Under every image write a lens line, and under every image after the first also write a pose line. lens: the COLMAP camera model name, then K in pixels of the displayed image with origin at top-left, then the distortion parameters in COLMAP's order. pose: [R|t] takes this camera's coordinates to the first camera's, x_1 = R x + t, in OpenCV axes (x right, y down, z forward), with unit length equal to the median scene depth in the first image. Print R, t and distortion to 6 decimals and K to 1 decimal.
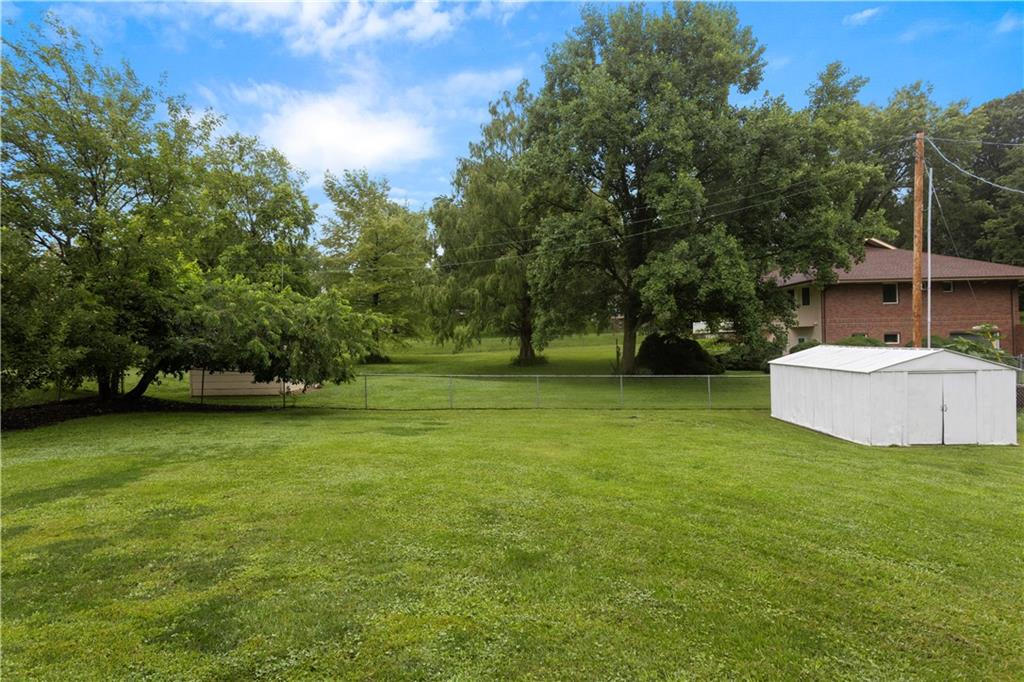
lens RADIAL K [[495.8, 0, 515.3], [0, 495.8, 342.5], [0, 0, 1]] dist [-0.004180, 0.000233]
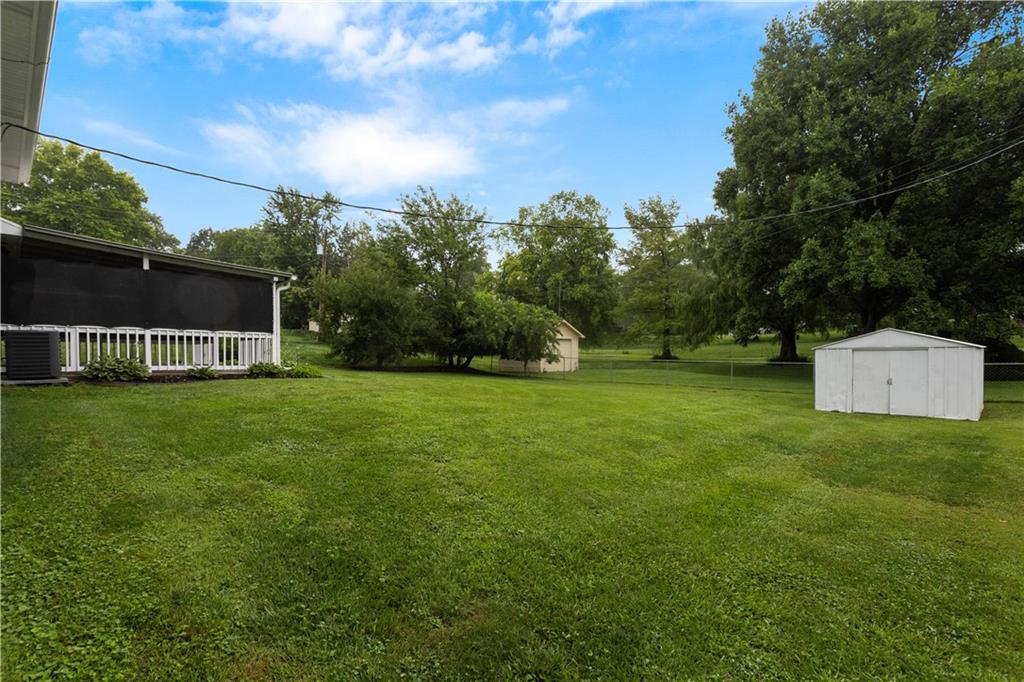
lens RADIAL K [[495.8, 0, 506.4], [0, 495.8, 349.9], [0, 0, 1]] dist [-0.004180, 0.000233]
pose [[0.731456, 0.004627, -0.681873, 0.431683], [-0.005815, 0.999983, 0.000547, 0.028567], [0.681864, 0.003565, 0.731470, -0.174743]]
